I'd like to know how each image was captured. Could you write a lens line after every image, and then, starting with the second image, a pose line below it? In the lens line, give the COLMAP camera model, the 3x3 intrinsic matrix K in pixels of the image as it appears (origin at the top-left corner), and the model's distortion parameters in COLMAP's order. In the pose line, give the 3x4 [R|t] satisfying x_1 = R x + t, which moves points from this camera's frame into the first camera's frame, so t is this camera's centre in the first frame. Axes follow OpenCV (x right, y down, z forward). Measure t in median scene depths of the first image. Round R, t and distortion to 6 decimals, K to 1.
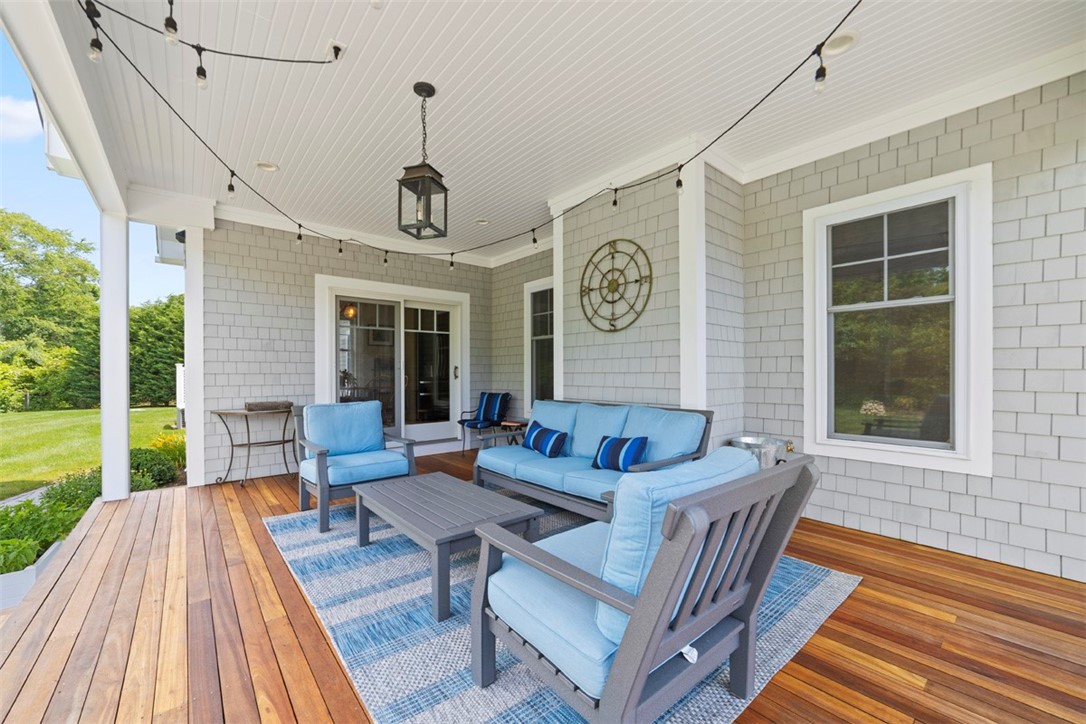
lens RADIAL K [[421.1, 0, 549.2], [0, 421.1, 372.0], [0, 0, 1]] dist [-0.010981, 0.003372]
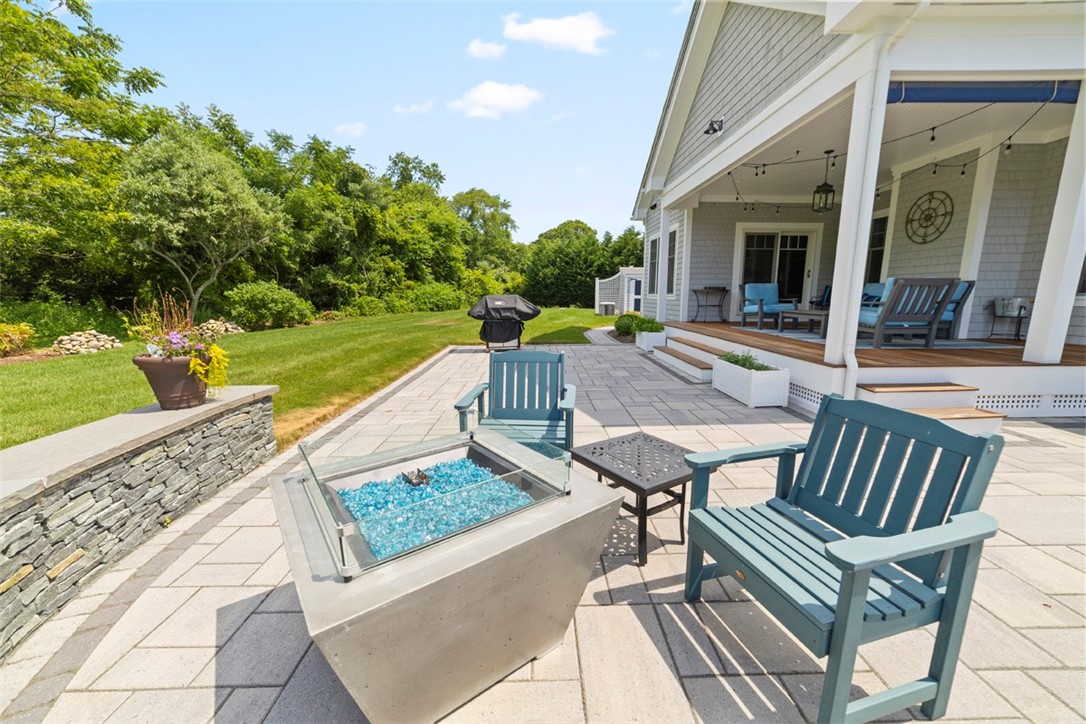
lens RADIAL K [[421.1, 0, 539.3], [0, 421.1, 364.8], [0, 0, 1]] dist [-0.010981, 0.003372]
pose [[0.769274, 0.111822, -0.629058, 0.062479], [-0.003993, 0.985388, 0.170280, 0.119837], [0.638907, -0.128480, 0.758480, -1.486791]]
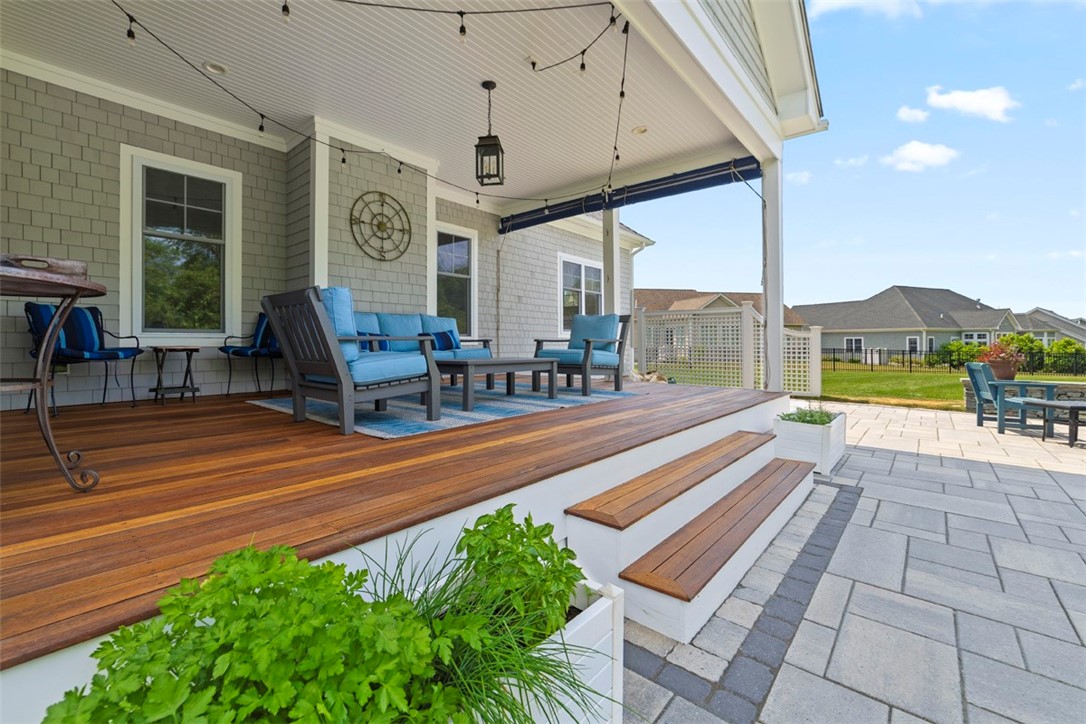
lens RADIAL K [[473.3, 0, 520.3], [0, 473.3, 334.0], [0, 0, 1]] dist [-0.002871, 0.000368]
pose [[-0.134342, 0.023022, 0.990668, -1.306934], [0.000799, 0.999732, -0.023125, 0.161195], [-0.990935, -0.002315, -0.134324, 0.726233]]
